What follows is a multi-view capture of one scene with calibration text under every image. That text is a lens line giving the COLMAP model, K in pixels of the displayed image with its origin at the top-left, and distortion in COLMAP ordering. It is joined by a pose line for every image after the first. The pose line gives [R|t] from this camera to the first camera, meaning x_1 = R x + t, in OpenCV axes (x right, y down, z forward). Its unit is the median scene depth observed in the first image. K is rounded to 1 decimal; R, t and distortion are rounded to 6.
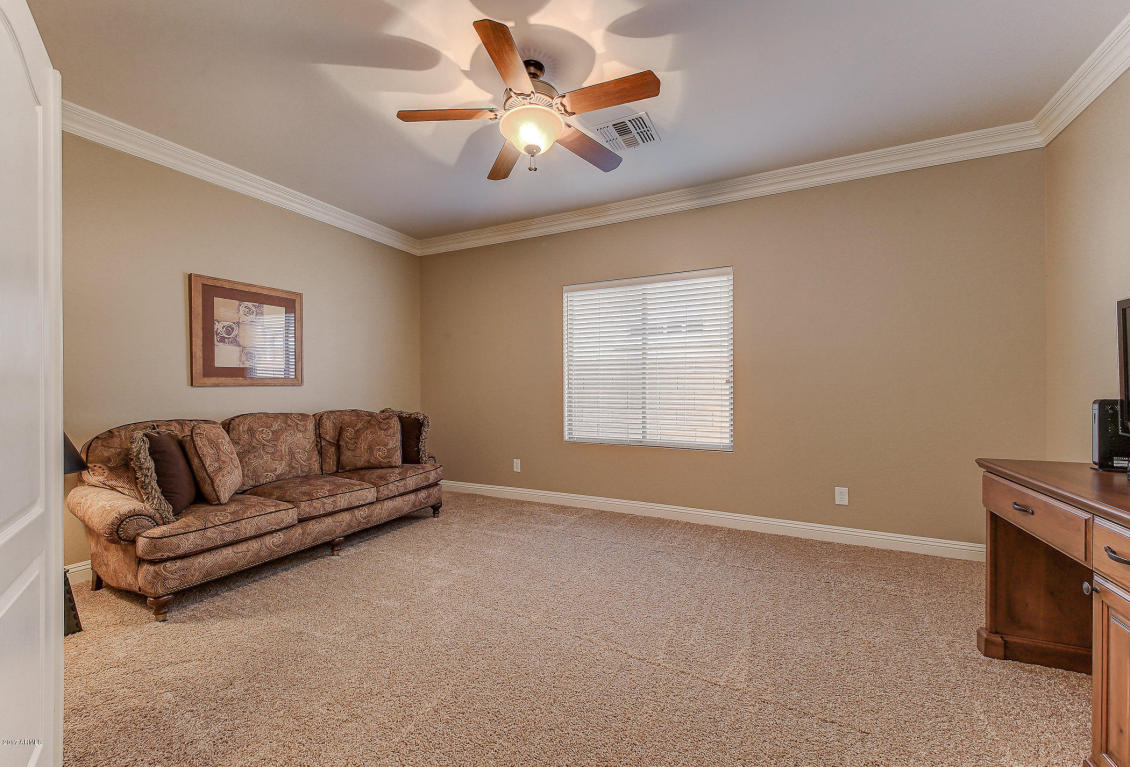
lens RADIAL K [[462.1, 0, 565.0], [0, 462.1, 383.5], [0, 0, 1]] dist [0.012458, -0.000087]
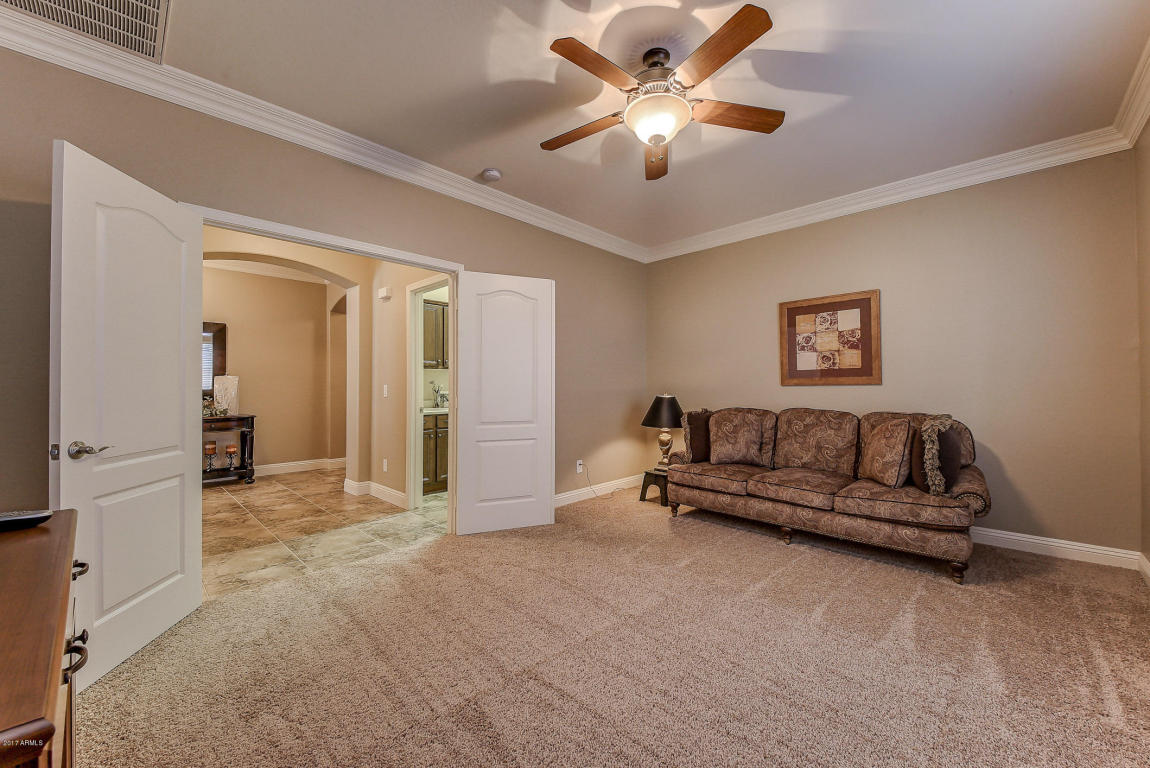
lens RADIAL K [[459.3, 0, 575.0], [0, 459.3, 384.0], [0, 0, 1]] dist [-0.007921, -0.000247]
pose [[-0.318660, 0.002212, -0.947866, 0.628663], [0.004731, 0.999989, 0.000743, -0.001889], [0.947857, -0.004247, -0.318667, 0.819285]]
